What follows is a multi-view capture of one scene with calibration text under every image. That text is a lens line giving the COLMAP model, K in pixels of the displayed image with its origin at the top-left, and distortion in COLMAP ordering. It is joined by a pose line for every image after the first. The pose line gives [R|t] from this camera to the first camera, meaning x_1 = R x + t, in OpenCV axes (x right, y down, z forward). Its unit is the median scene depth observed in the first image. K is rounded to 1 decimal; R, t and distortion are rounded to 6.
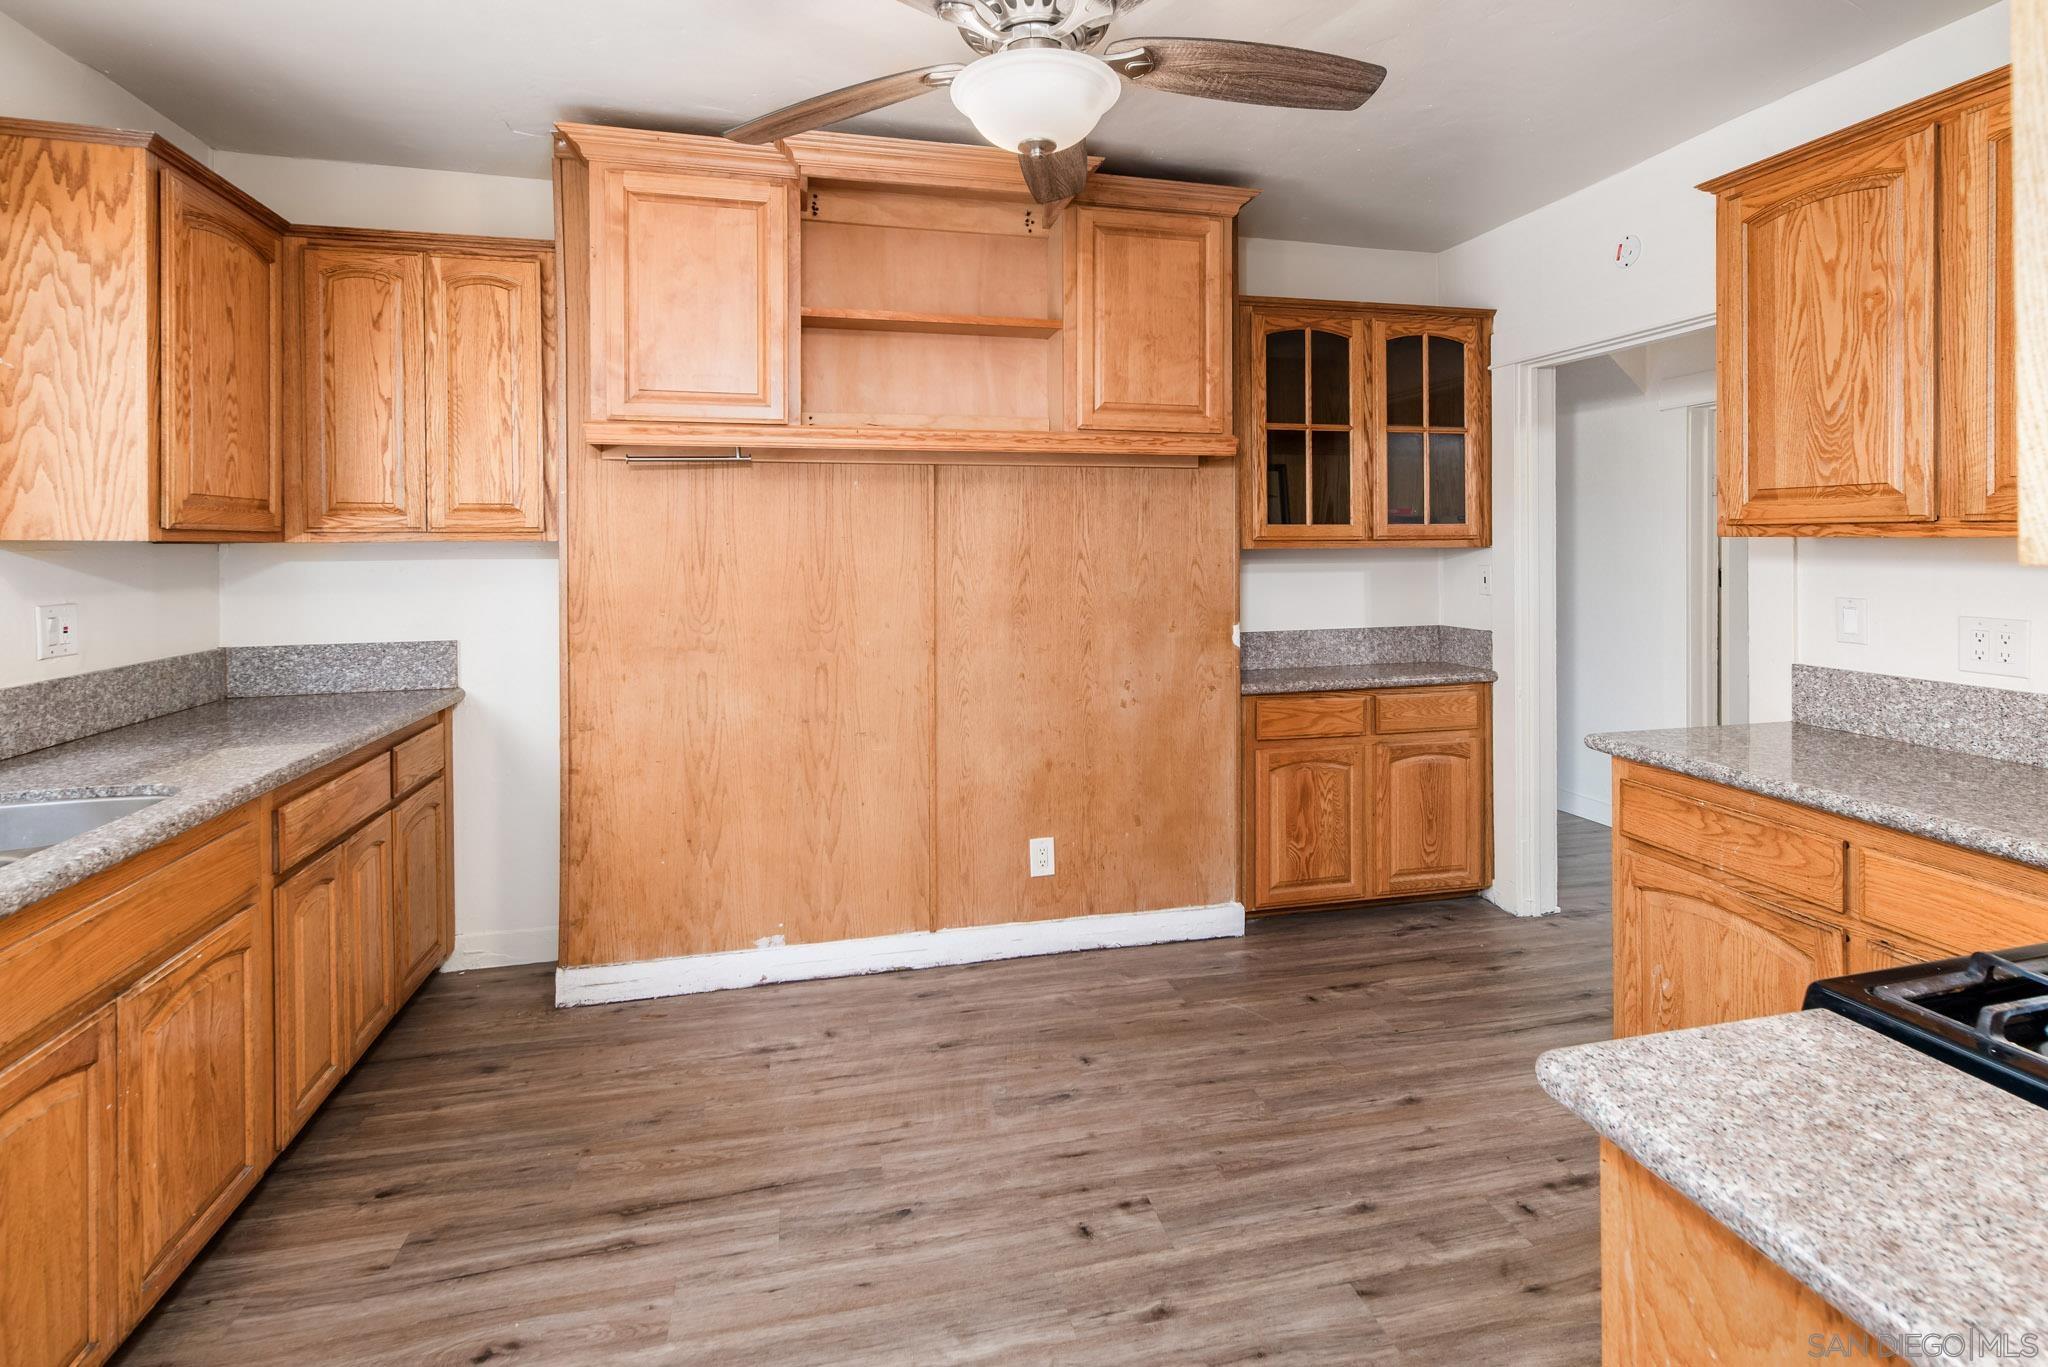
lens RADIAL K [[921.4, 0, 996.0], [0, 921.4, 549.3], [0, 0, 1]] dist [0.015948, -0.000194]
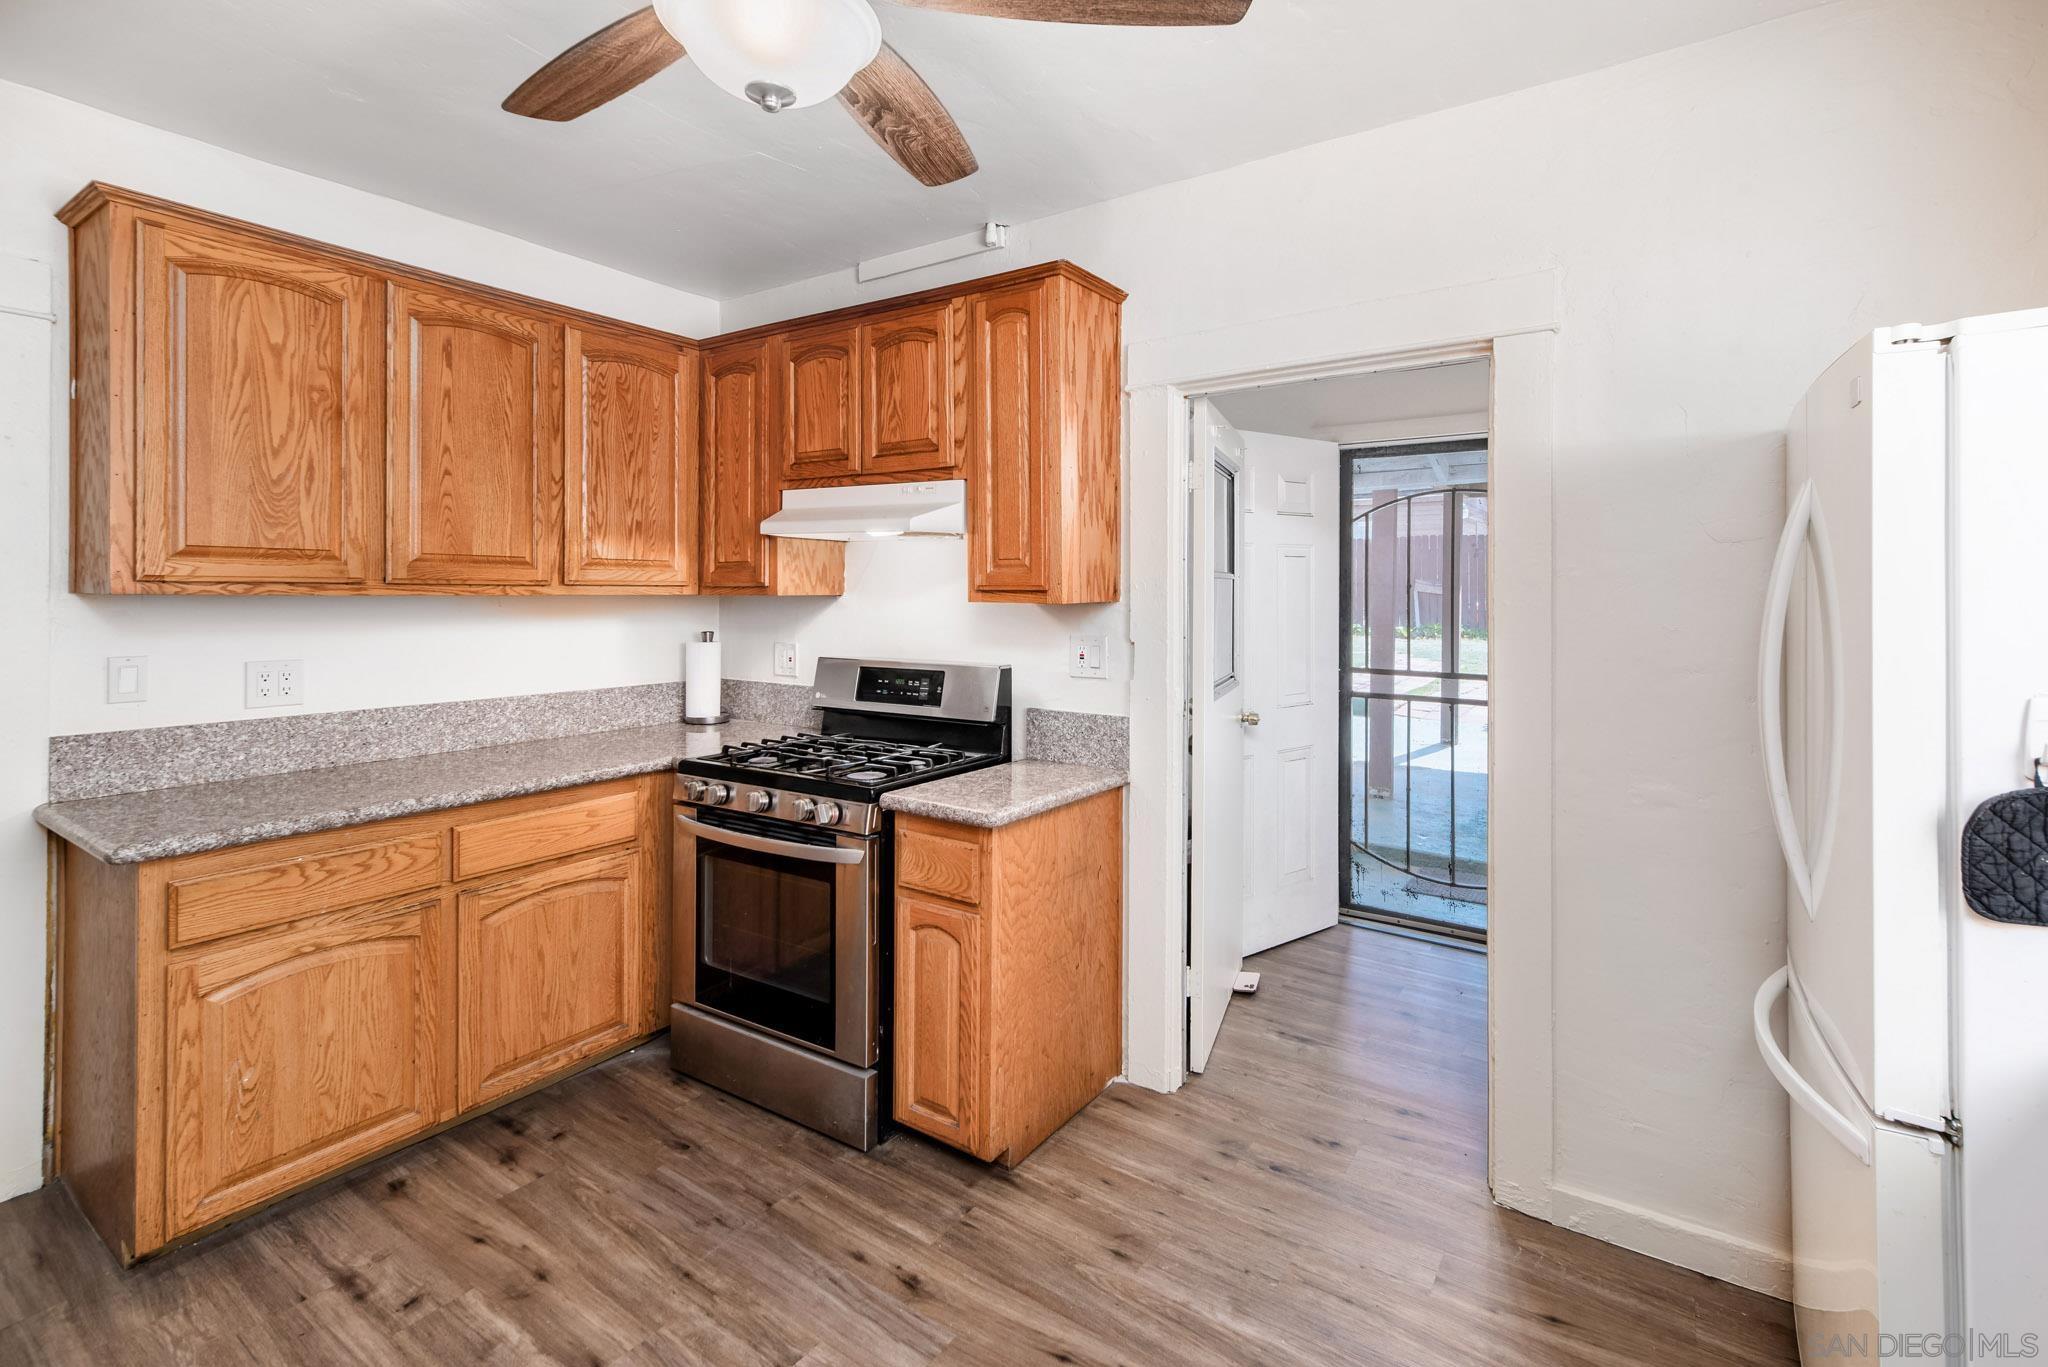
lens RADIAL K [[921.4, 0, 1080.2], [0, 921.4, 584.1], [0, 0, 1]] dist [0.015948, -0.000194]
pose [[-0.694892, 0.007135, 0.719079, -0.557040], [0.006391, 0.999973, -0.003745, -0.016102], [-0.719086, 0.001993, -0.694918, 1.092864]]
